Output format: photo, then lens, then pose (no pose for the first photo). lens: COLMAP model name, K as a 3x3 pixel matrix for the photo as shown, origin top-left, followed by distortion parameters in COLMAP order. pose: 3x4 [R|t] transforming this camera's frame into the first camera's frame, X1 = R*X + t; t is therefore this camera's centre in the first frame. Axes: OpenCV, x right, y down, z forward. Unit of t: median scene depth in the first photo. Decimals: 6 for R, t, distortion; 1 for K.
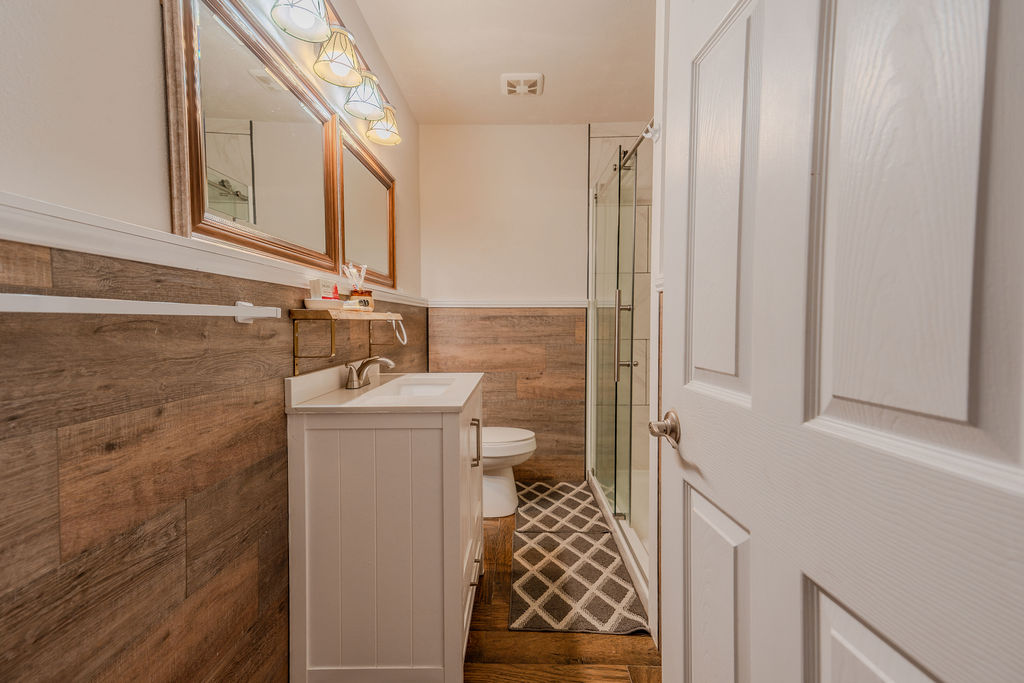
lens RADIAL K [[433.7, 0, 507.1], [0, 433.7, 342.0], [0, 0, 1]] dist [0.062572, 0.000040]
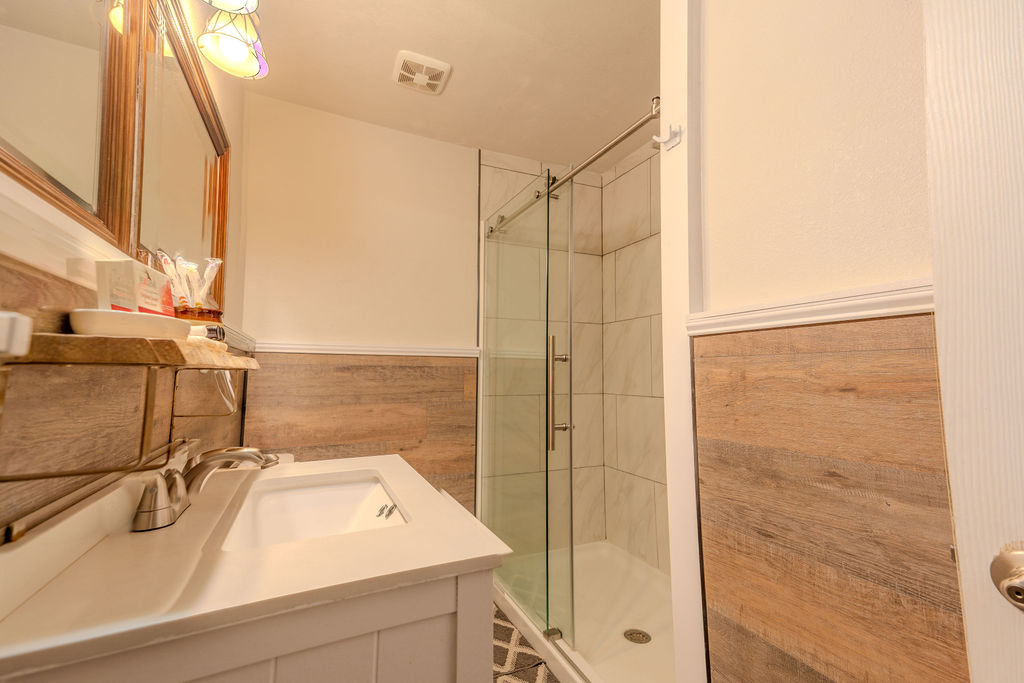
lens RADIAL K [[433.7, 0, 507.1], [0, 433.7, 342.0], [0, 0, 1]] dist [0.062572, 0.000040]
pose [[0.897158, 0.036928, 0.440163, -0.169287], [0.013201, 0.993812, -0.110285, -0.019789], [-0.441512, 0.104754, 0.891119, 0.297907]]
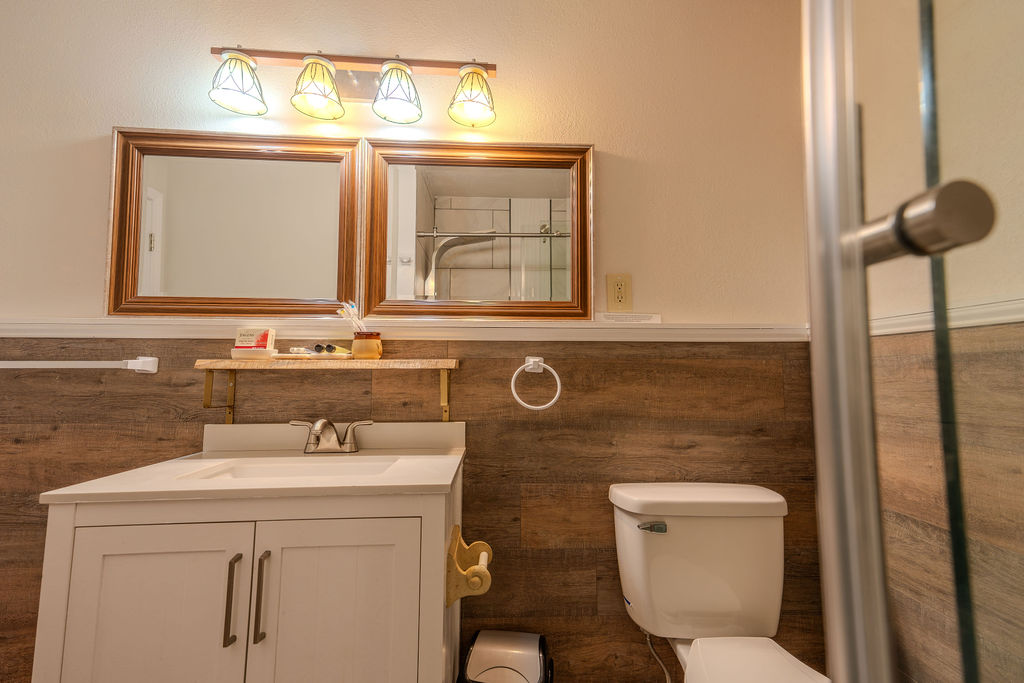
lens RADIAL K [[431.0, 0, 512.0], [0, 431.0, 341.5], [0, 0, 1]] dist [0.085408, -0.020124]
pose [[0.052603, -0.069977, -0.996161, 0.320601], [-0.048727, 0.996174, -0.072551, -0.037513], [0.997426, 0.052356, 0.048992, 0.825485]]
